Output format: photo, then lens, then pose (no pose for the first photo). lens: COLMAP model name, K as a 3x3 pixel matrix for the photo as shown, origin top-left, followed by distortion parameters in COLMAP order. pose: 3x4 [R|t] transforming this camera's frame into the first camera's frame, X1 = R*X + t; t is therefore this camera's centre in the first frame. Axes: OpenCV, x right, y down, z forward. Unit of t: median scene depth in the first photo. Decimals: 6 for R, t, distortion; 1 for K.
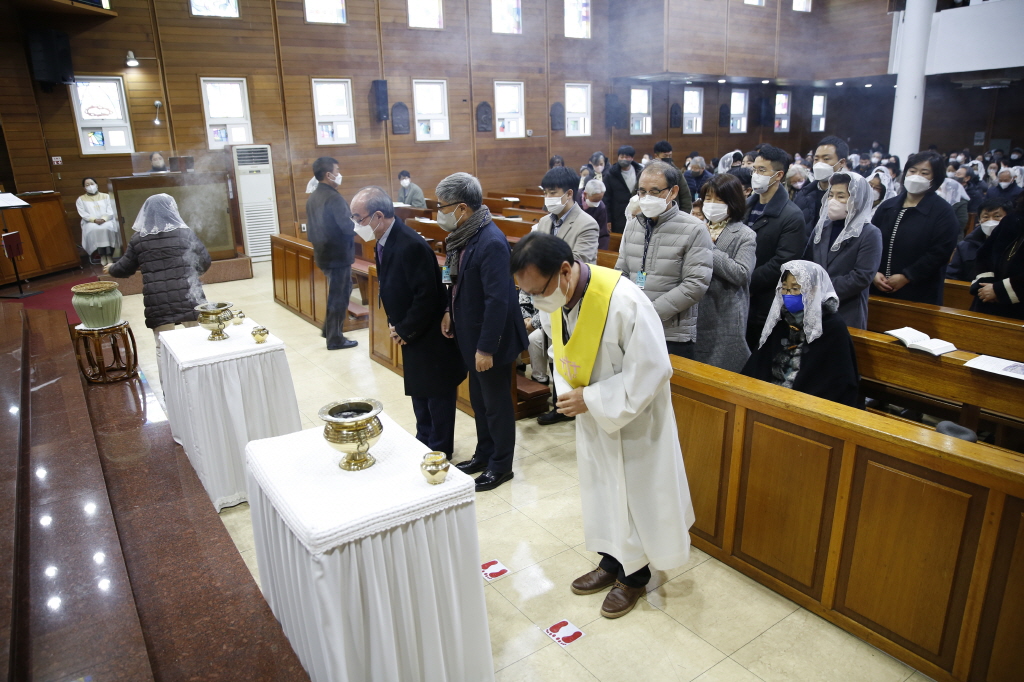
lens RADIAL K [[694.4, 0, 514.5], [0, 694.4, 340.8], [0, 0, 1]] dist [-0.109299, 0.084993]
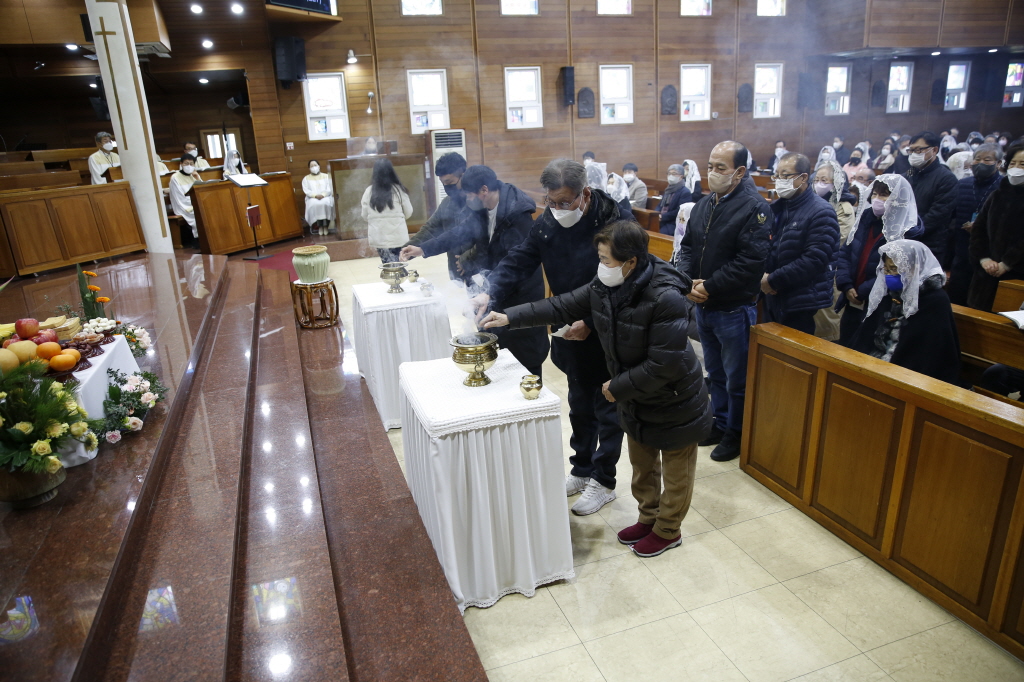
lens RADIAL K [[694.4, 0, 514.5], [0, 694.4, 340.8], [0, 0, 1]] dist [-0.109299, 0.084993]
pose [[0.961054, 0.062540, -0.269191, 0.041387], [-0.055796, 0.997909, 0.032639, 0.011914], [0.270669, -0.016348, 0.962534, -0.052655]]
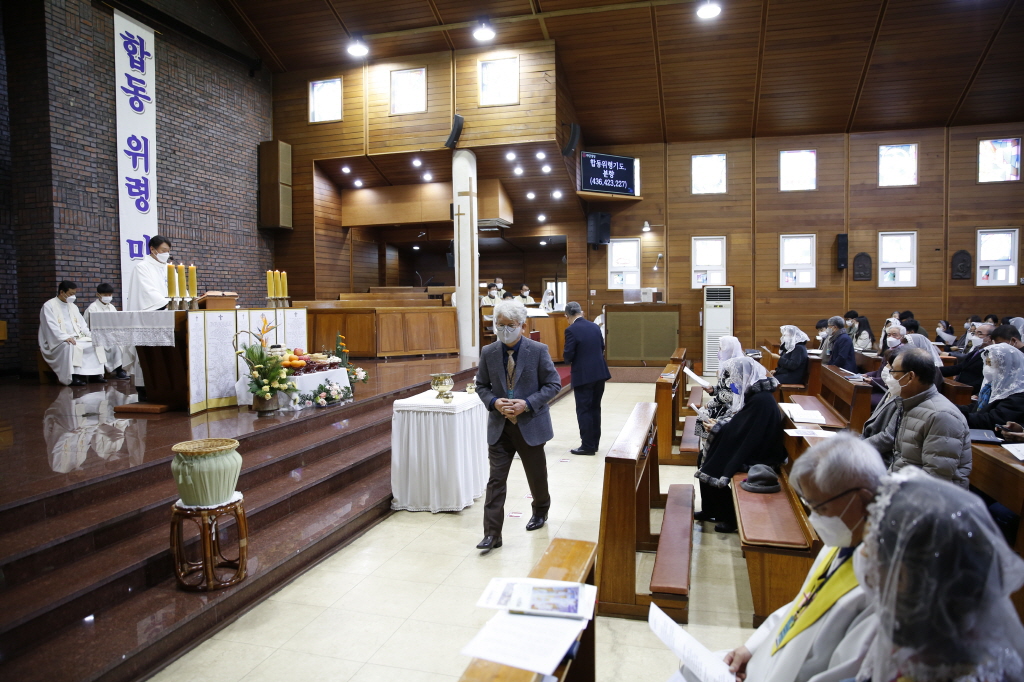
lens RADIAL K [[694.4, 0, 514.5], [0, 694.4, 340.8], [0, 0, 1]] dist [-0.109299, 0.084993]
pose [[0.638020, 0.066044, -0.767182, 0.407931], [-0.225496, 0.968662, -0.104143, 0.039969], [0.736262, 0.239442, 0.632918, -0.096725]]
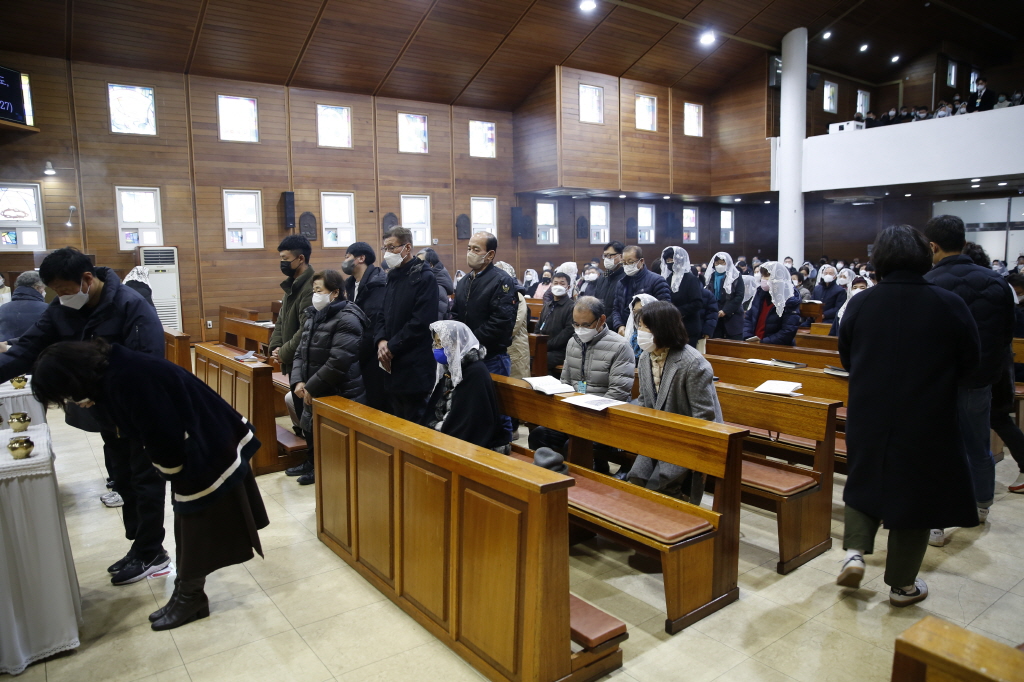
lens RADIAL K [[694.4, 0, 514.5], [0, 694.4, 340.8], [0, 0, 1]] dist [-0.109299, 0.084993]
pose [[0.999546, 0.006059, 0.029521, 0.164277], [-0.001166, 0.986624, -0.163009, 0.039616], [-0.030114, 0.162901, 0.986183, -0.067275]]
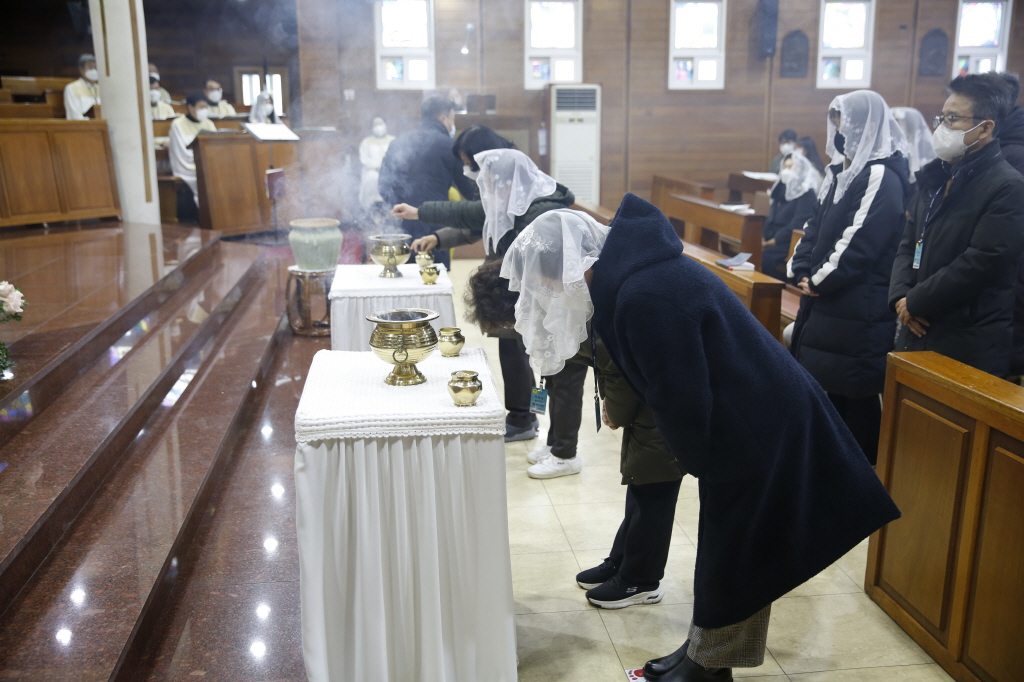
lens RADIAL K [[1033.0, 0, 512.0], [0, 1033.0, 341.0], [0, 0, 1]] dist [-0.006823, 0.105823]
pose [[0.884897, 0.124087, -0.448953, 0.103592], [-0.150587, 0.988314, -0.023649, 0.030819], [0.440772, 0.088534, 0.893242, -0.022818]]
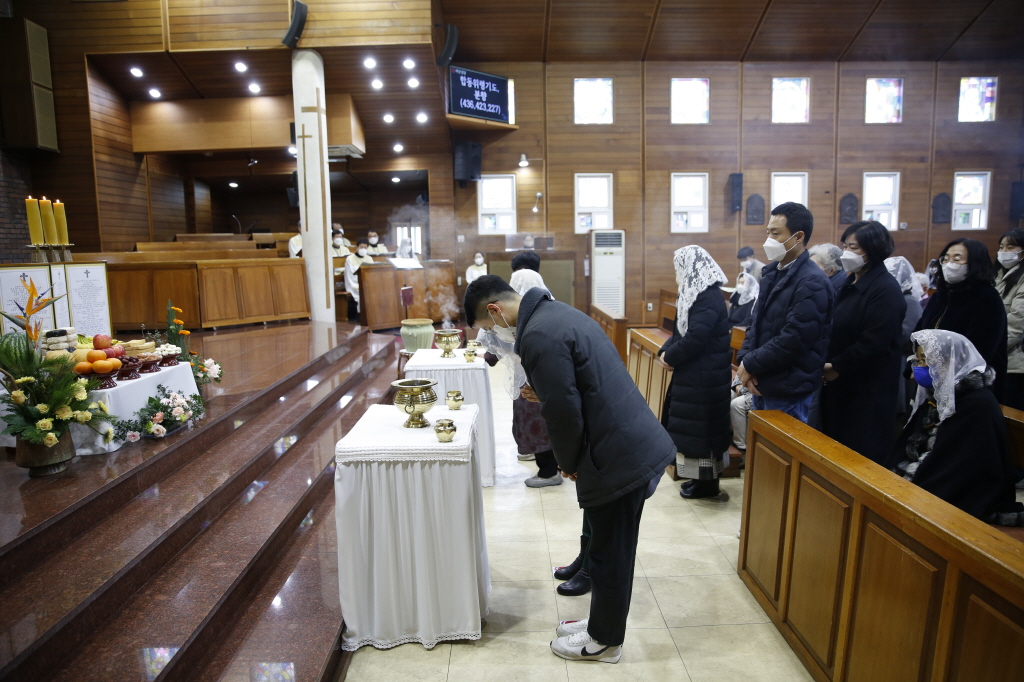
lens RADIAL K [[692.5, 0, 513.2], [0, 692.5, 340.6], [0, 0, 1]] dist [-0.108569, 0.083091]
pose [[0.828345, 0.088377, -0.553204, 0.145444], [-0.164329, 0.982371, -0.089122, 0.023352], [0.535575, 0.164731, 0.828265, -0.008052]]
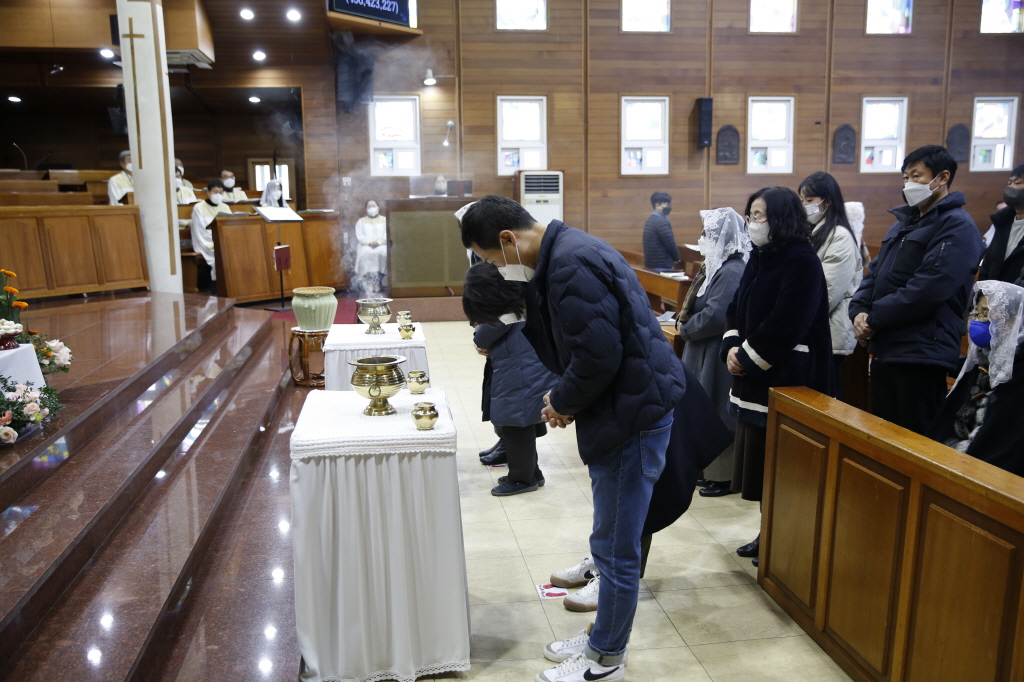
lens RADIAL K [[925.8, 0, 512.0], [0, 925.8, 341.0], [0, 0, 1]] dist [-0.042570, 0.105109]
pose [[0.893349, 0.088625, -0.440538, 0.130796], [-0.139864, 0.986501, -0.085165, 0.035911], [0.427044, 0.137698, 0.893685, -0.050016]]
